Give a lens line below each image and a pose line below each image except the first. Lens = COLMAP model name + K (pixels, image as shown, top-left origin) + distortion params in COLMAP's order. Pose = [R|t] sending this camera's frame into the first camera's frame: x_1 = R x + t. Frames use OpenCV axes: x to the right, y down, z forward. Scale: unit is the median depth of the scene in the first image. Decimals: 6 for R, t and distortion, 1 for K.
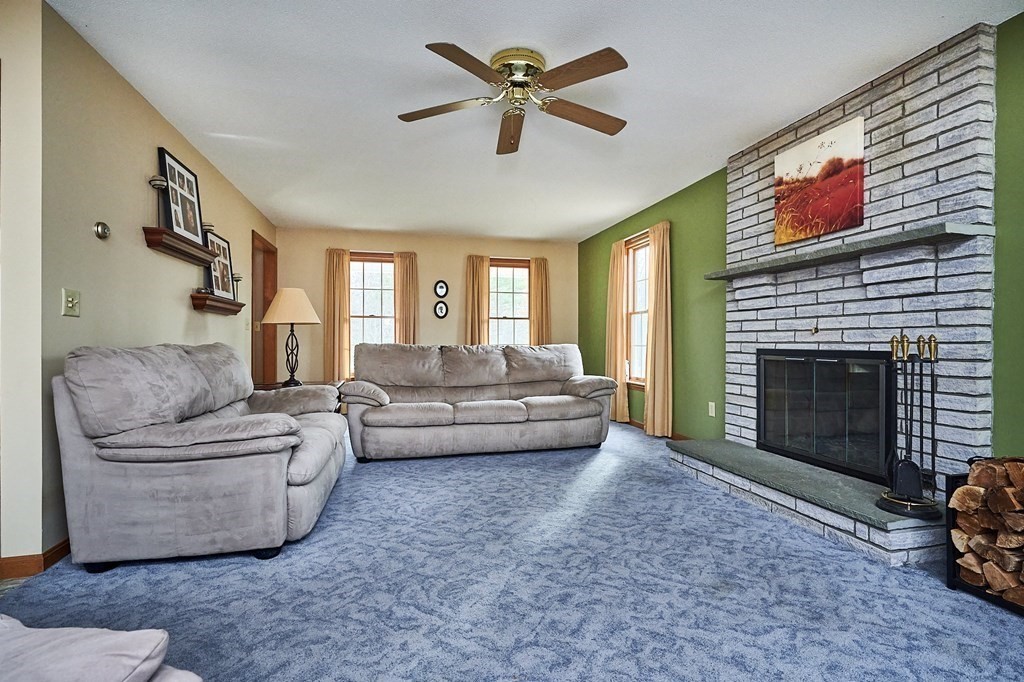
lens RADIAL K [[487.2, 0, 510.1], [0, 487.2, 342.8], [0, 0, 1]] dist [0.001748, -0.000160]
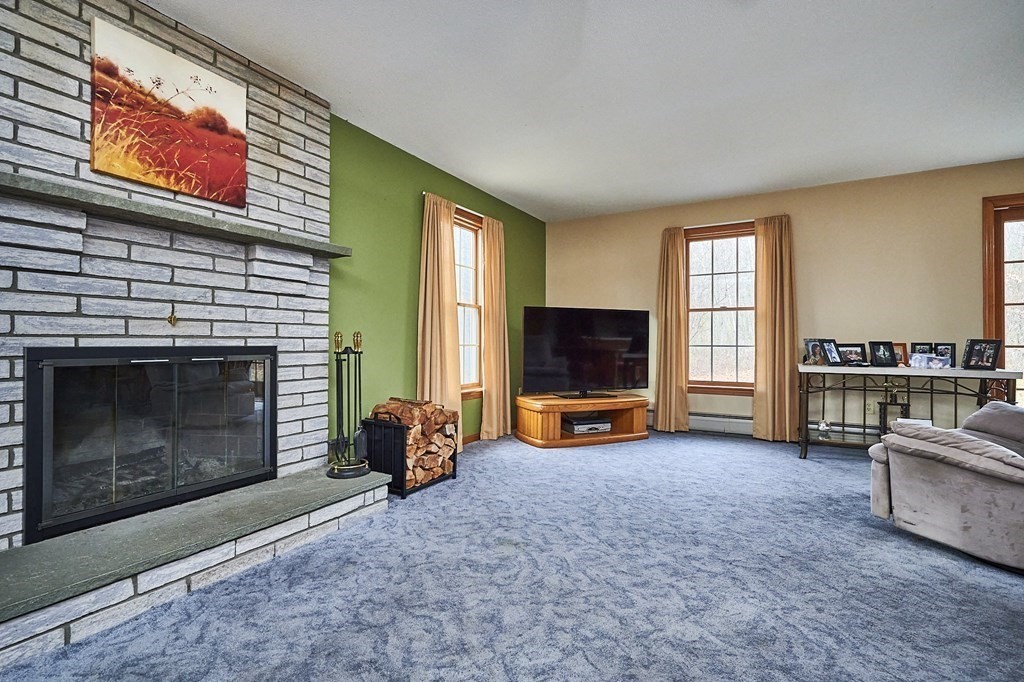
lens RADIAL K [[487.2, 0, 509.5], [0, 487.2, 339.5], [0, 0, 1]] dist [0.001748, -0.000160]
pose [[-0.733784, 0.000818, 0.679383, -0.260548], [-0.000603, 0.999998, -0.001855, 0.005207], [-0.679383, -0.001771, -0.733782, 1.314424]]
